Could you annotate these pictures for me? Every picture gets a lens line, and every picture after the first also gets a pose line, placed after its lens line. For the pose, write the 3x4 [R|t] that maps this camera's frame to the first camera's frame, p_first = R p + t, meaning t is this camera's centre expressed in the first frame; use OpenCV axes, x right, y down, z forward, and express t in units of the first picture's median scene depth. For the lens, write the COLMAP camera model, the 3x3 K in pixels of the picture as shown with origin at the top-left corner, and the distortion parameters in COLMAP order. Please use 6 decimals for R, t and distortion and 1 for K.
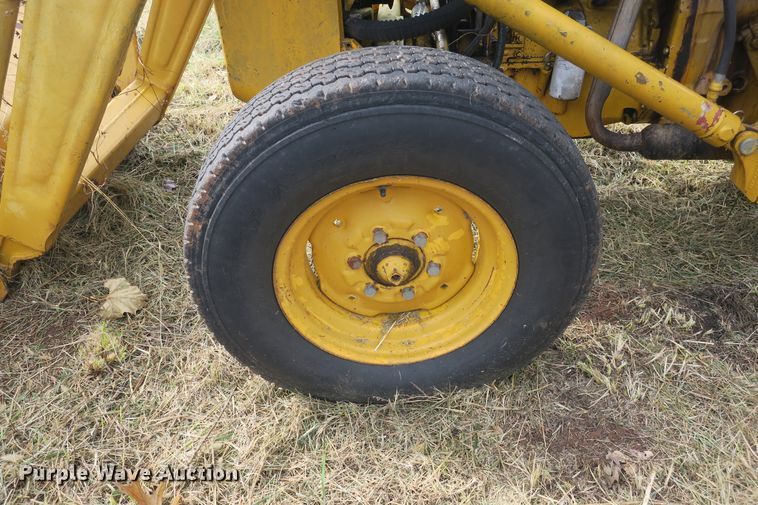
lens RADIAL K [[602.2, 0, 383.0], [0, 602.2, 255.0], [0, 0, 1]] dist [0.001821, 0.001766]
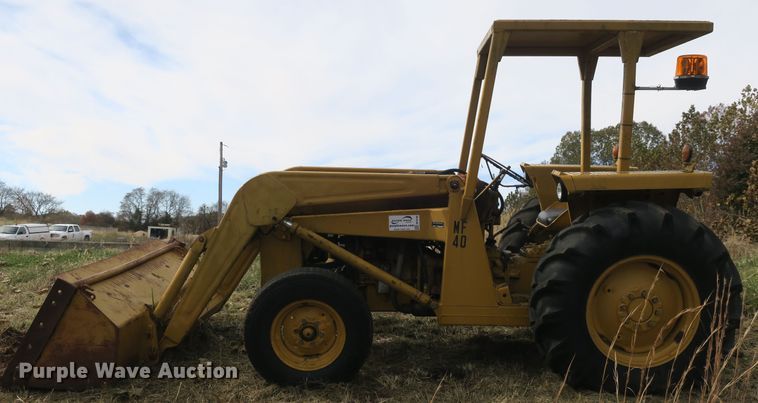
lens RADIAL K [[653.5, 0, 413.6], [0, 653.5, 215.1], [0, 0, 1]] dist [0.013657, 0.001129]
pose [[0.998978, 0.034595, 0.029077, 0.412579], [-0.016440, 0.877534, -0.479233, 1.025047], [-0.042095, 0.478265, 0.877206, -2.152325]]
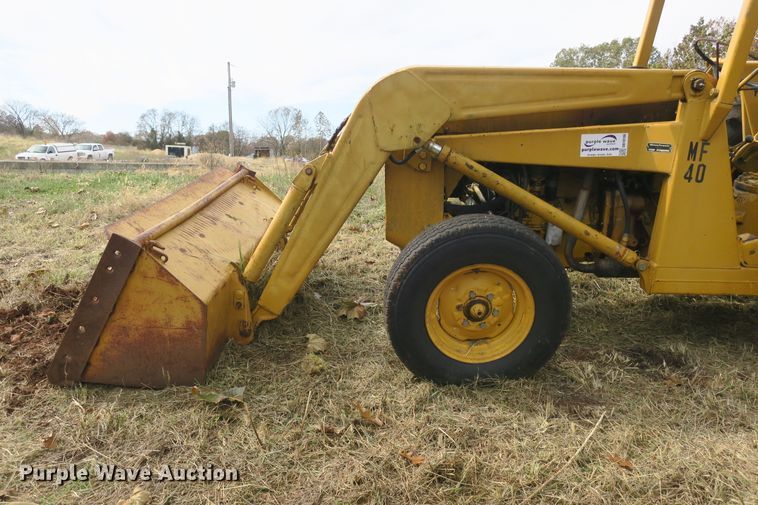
lens RADIAL K [[602.2, 0, 383.3], [0, 602.2, 248.5], [0, 0, 1]] dist [0.001821, 0.001766]
pose [[0.999546, 0.029774, -0.004600, -0.291083], [-0.029762, 0.952105, -0.304320, 0.437821], [-0.004681, 0.304319, 0.952559, -1.036791]]
